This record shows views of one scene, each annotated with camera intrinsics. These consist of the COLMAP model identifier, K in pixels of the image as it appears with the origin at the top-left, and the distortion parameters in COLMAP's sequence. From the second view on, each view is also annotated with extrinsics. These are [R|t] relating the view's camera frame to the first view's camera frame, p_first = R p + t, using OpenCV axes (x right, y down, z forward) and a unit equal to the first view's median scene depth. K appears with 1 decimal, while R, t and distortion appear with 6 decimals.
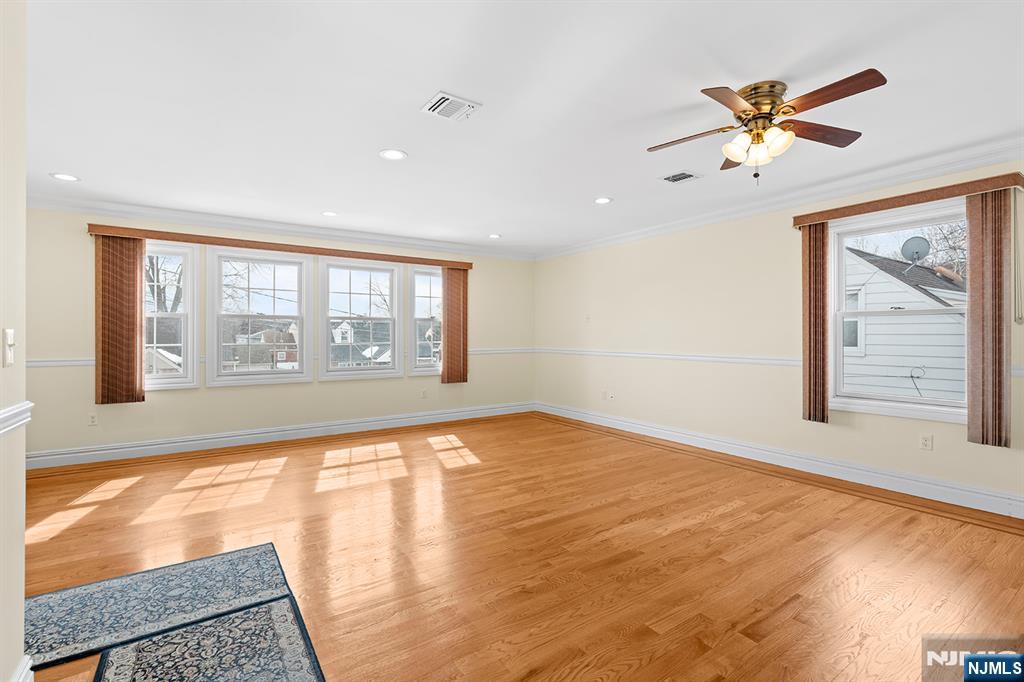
lens RADIAL K [[461.5, 0, 511.9], [0, 461.5, 331.7], [0, 0, 1]] dist [-0.014633, 0.002486]
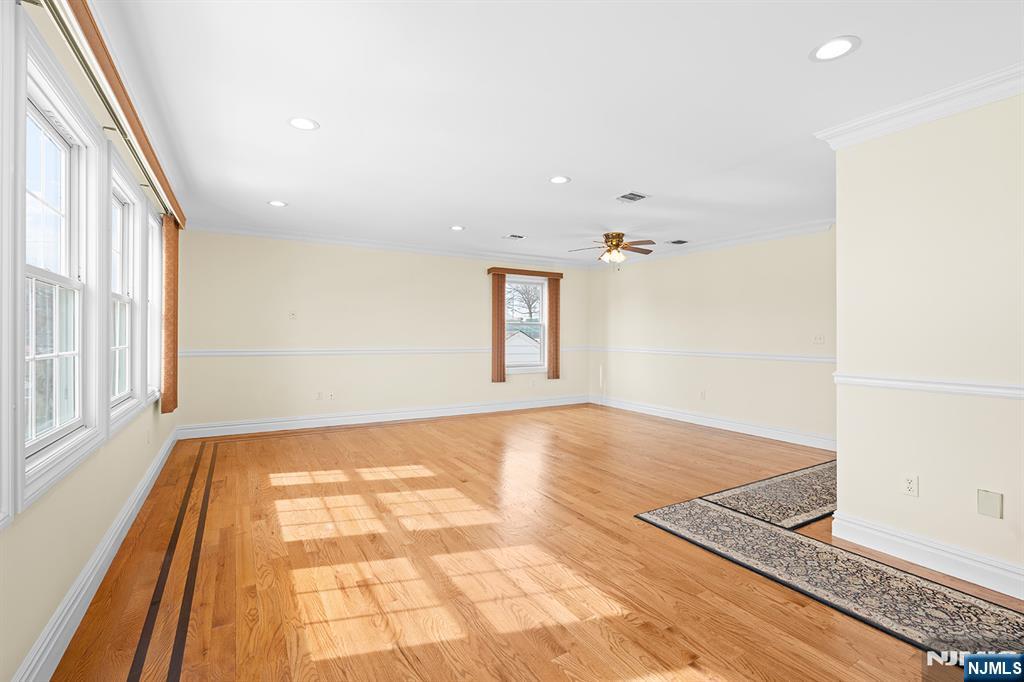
lens RADIAL K [[461.5, 0, 508.0], [0, 461.5, 336.1], [0, 0, 1]] dist [-0.014633, 0.002486]
pose [[0.067058, -0.001853, 0.997747, -2.199755], [-0.012885, 0.999913, 0.002723, 0.016084], [-0.997666, -0.013039, 0.067028, 1.616999]]
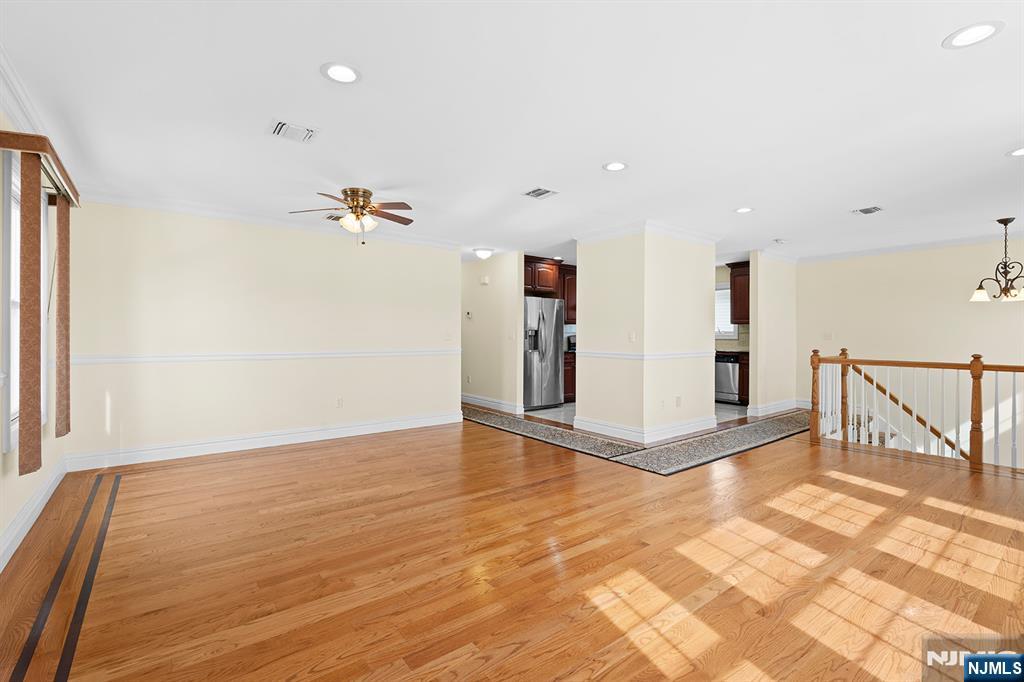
lens RADIAL K [[461.5, 0, 506.6], [0, 461.5, 337.8], [0, 0, 1]] dist [-0.014633, 0.002486]
pose [[-0.998857, -0.000227, -0.047808, 0.073817], [-0.000331, 0.999998, 0.002176, 0.023171], [0.047807, 0.002189, -0.998854, 3.174720]]
